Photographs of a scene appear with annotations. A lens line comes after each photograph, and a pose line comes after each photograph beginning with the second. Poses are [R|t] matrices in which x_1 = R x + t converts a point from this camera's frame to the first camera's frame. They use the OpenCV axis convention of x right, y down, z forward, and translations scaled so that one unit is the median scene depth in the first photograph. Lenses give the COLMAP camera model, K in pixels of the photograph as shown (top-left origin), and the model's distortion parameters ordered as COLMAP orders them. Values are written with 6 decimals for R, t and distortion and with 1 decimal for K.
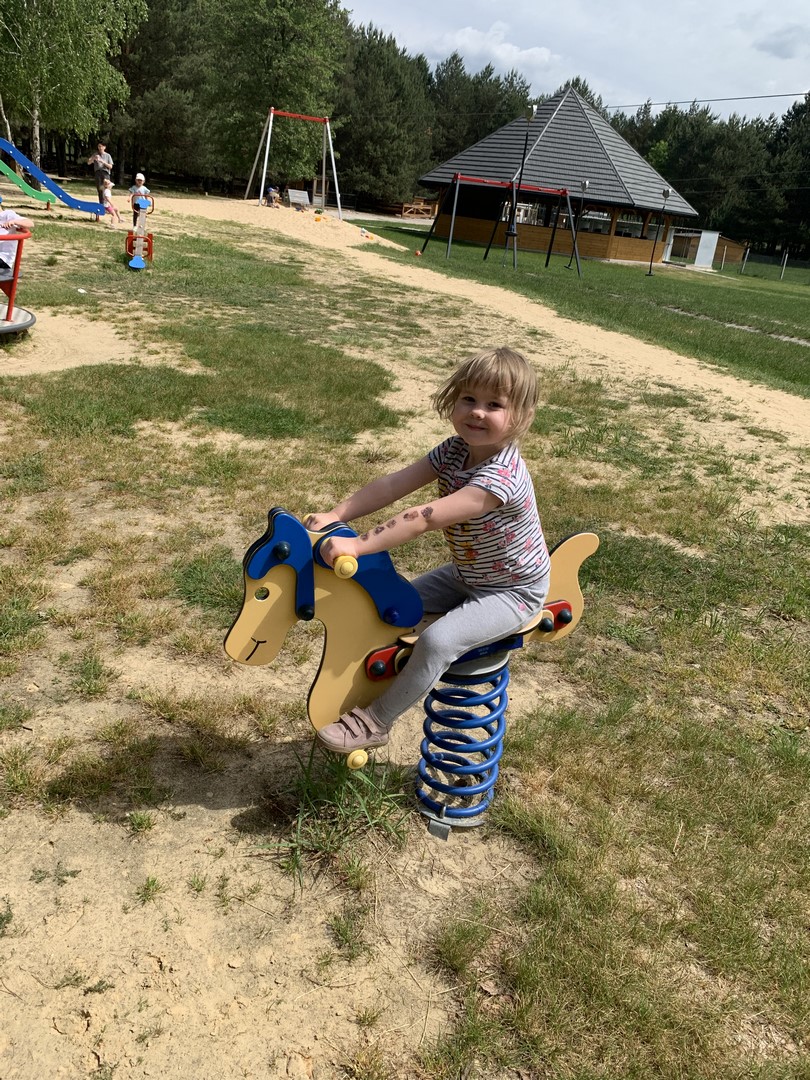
lens RADIAL K [[838.0, 0, 398.0], [0, 838.0, 523.6], [0, 0, 1]] dist [0.000988, 0.003735]
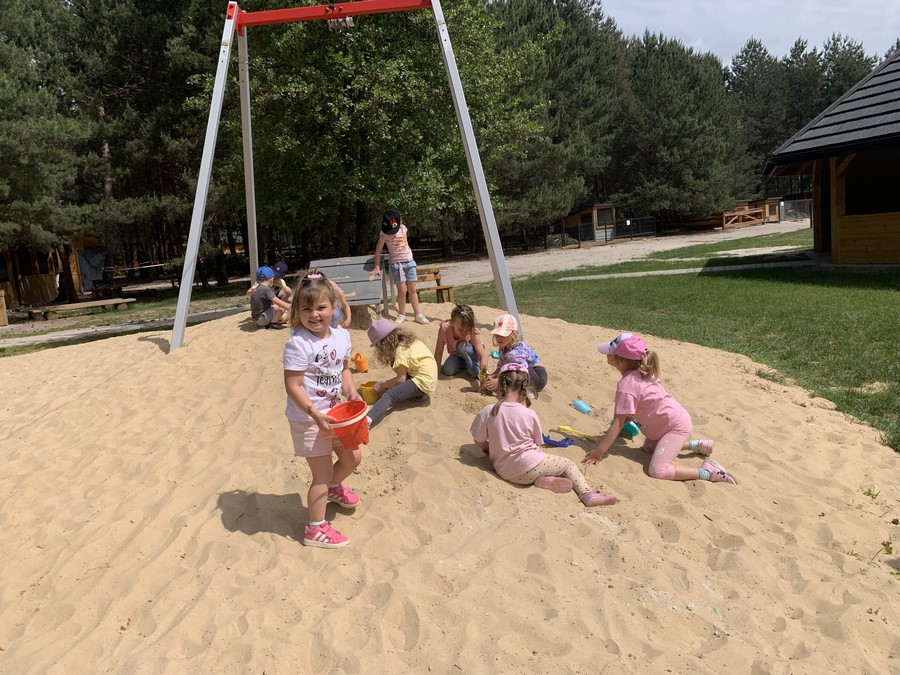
lens RADIAL K [[698.3, 0, 426.7], [0, 698.3, 337.0], [0, 0, 1]] dist [0.000988, 0.003735]
pose [[0.907328, -0.157841, -0.389669, -0.008536], [0.063308, 0.967576, -0.244519, -0.152102], [0.415630, 0.197190, 0.887901, 0.392293]]
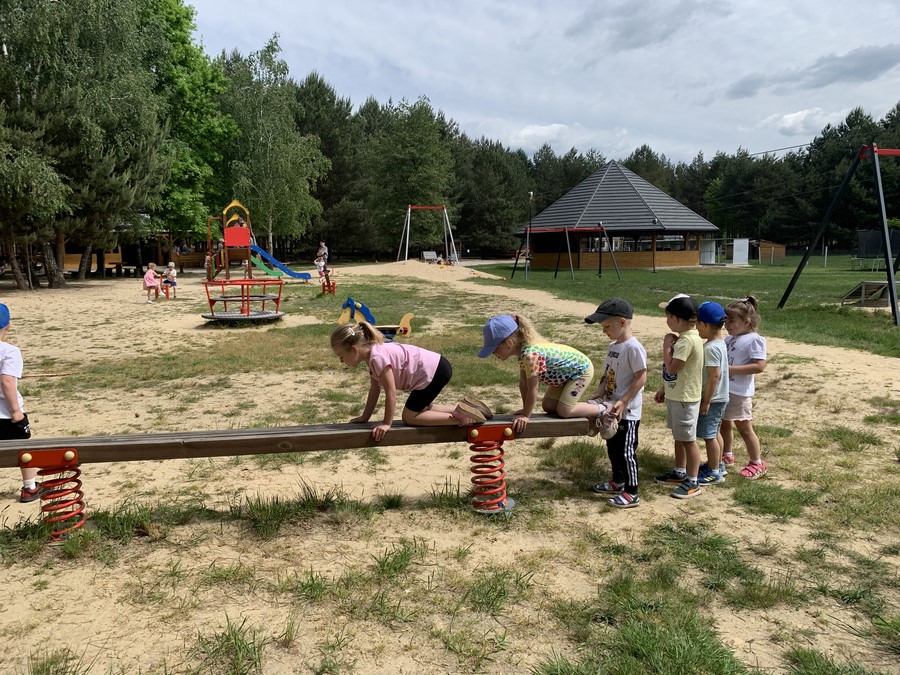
lens RADIAL K [[698.3, 0, 426.7], [0, 698.3, 337.0], [0, 0, 1]] dist [0.000988, 0.003735]
pose [[0.980478, -0.114699, -0.159708, 0.030471], [0.071355, 0.964420, -0.254564, 0.039720], [0.183224, 0.238198, 0.953777, -0.092982]]
